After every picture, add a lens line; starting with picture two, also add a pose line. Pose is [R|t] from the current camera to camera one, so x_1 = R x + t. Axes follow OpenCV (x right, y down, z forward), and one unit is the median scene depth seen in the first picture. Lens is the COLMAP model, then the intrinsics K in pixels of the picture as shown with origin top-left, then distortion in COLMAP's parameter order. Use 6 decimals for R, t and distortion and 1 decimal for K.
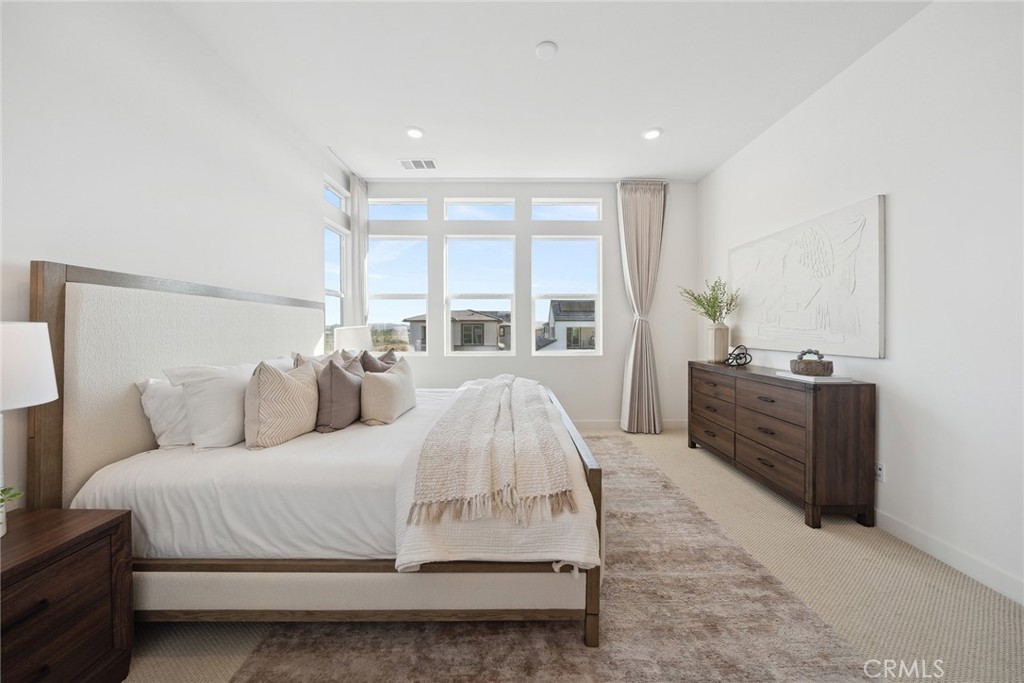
lens RADIAL K [[353.0, 0, 511.9], [0, 353.0, 327.3], [0, 0, 1]] dist [-0.000615, 0.000020]
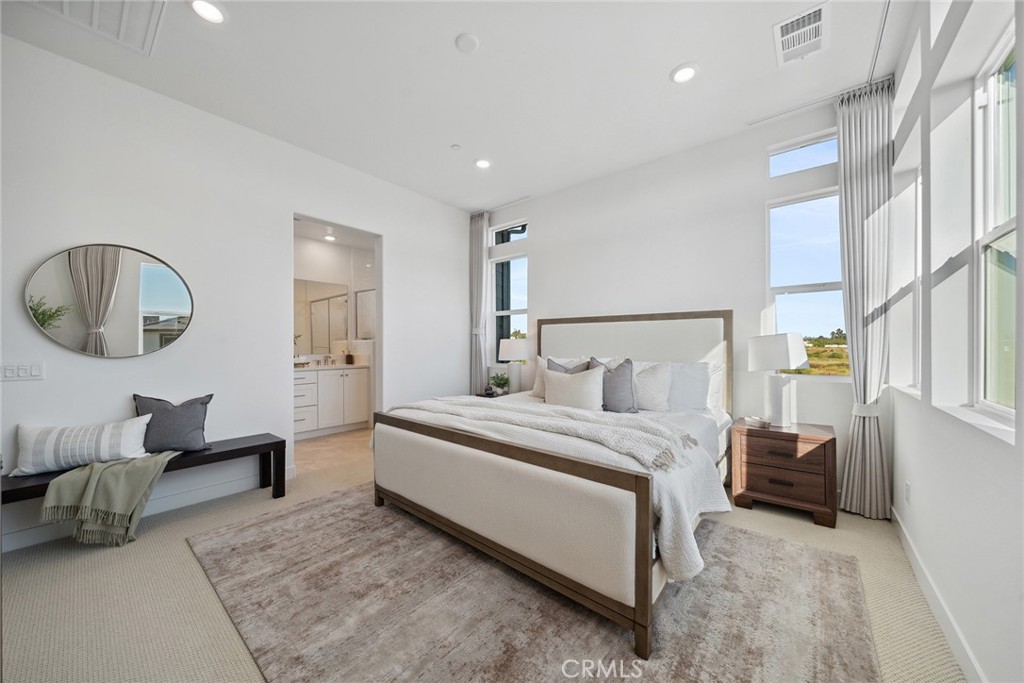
lens RADIAL K [[353.3, 0, 513.2], [0, 353.3, 344.5], [0, 0, 1]] dist [-0.002248, 0.000022]
pose [[-0.637280, 0.000468, -0.770632, 0.392010], [0.003528, 0.999991, -0.002309, 0.014347], [0.770624, -0.004190, -0.637276, 0.890061]]
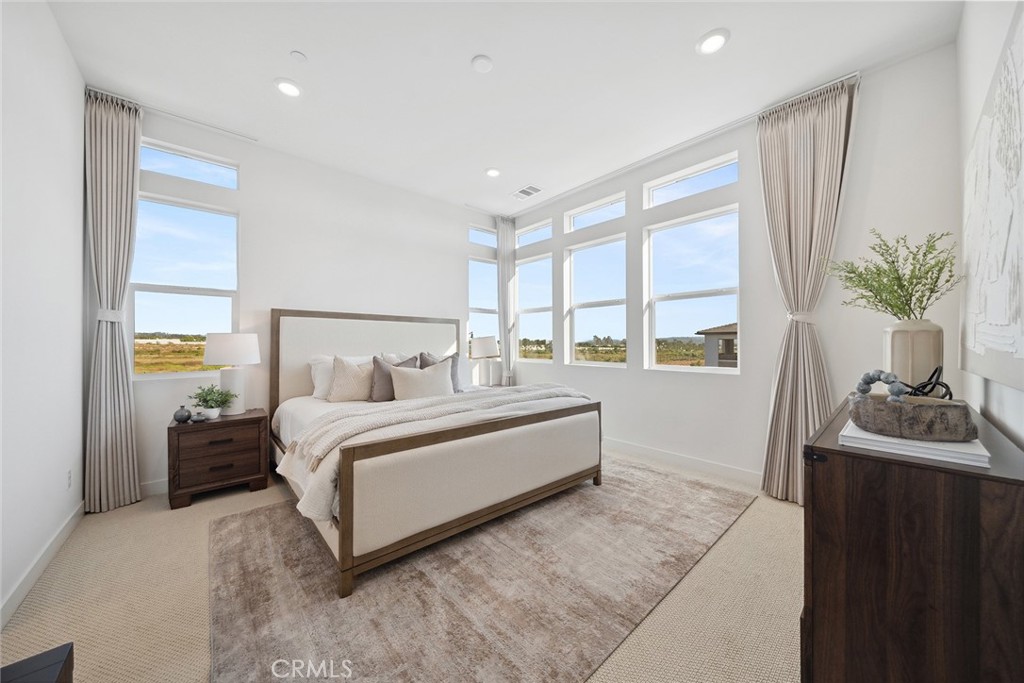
lens RADIAL K [[347.3, 0, 511.3], [0, 347.3, 337.6], [0, 0, 1]] dist [-0.006405, -0.000005]
pose [[0.654109, -0.010787, -0.756323, 0.477454], [0.003316, 0.999930, -0.011394, 0.013674], [0.756393, 0.004945, 0.654099, 0.213370]]
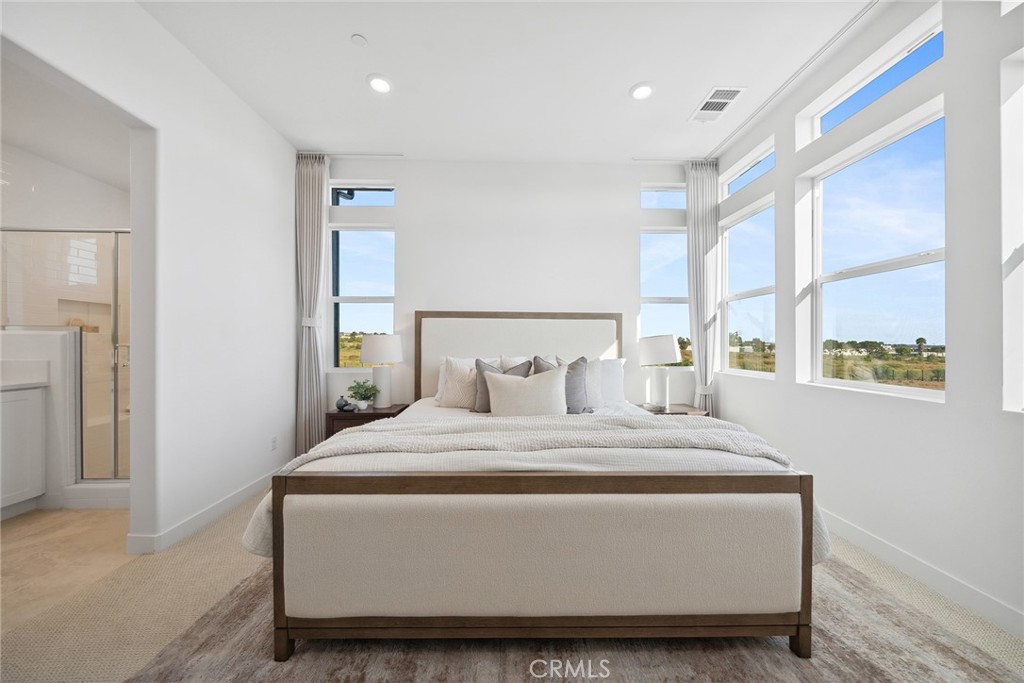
lens RADIAL K [[352.3, 0, 515.4], [0, 352.3, 342.7], [0, 0, 1]] dist [-0.005444, -0.000152]
pose [[0.021056, -0.002362, -0.999776, 0.381794], [-0.000399, 0.999997, -0.002371, 0.015108], [0.999778, 0.000449, 0.021055, 0.519175]]
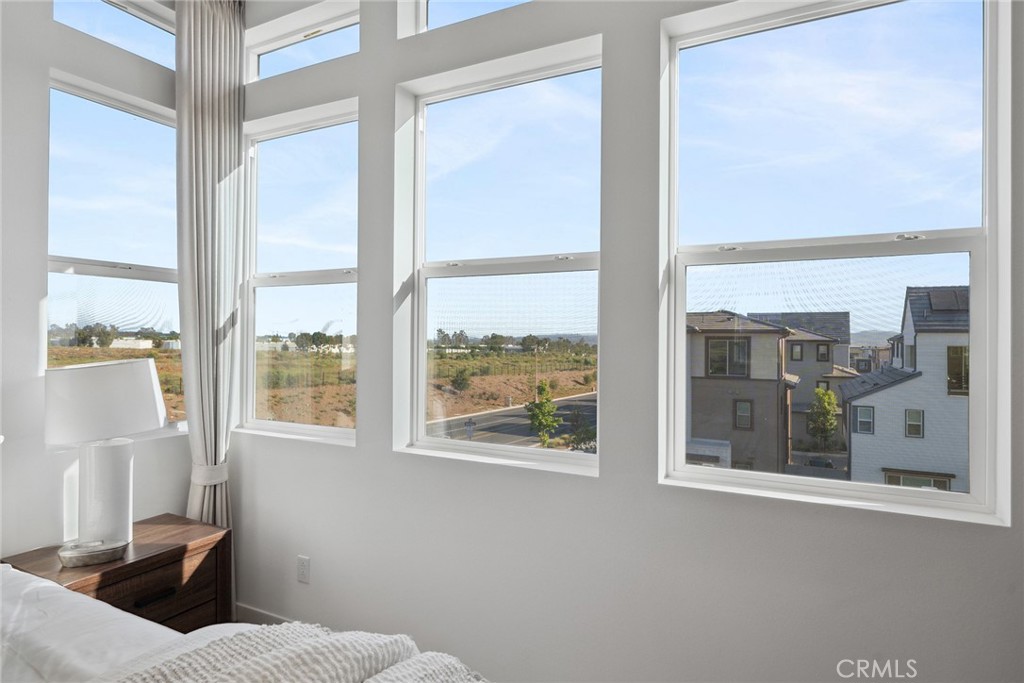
lens RADIAL K [[584.4, 0, 516.0], [0, 584.4, 336.4], [0, 0, 1]] dist [0.003360, 0.001423]
pose [[0.881536, 0.006020, -0.472078, 0.166872], [-0.009539, 0.999942, -0.005062, -0.024305], [0.472020, 0.008966, 0.881542, 0.571045]]
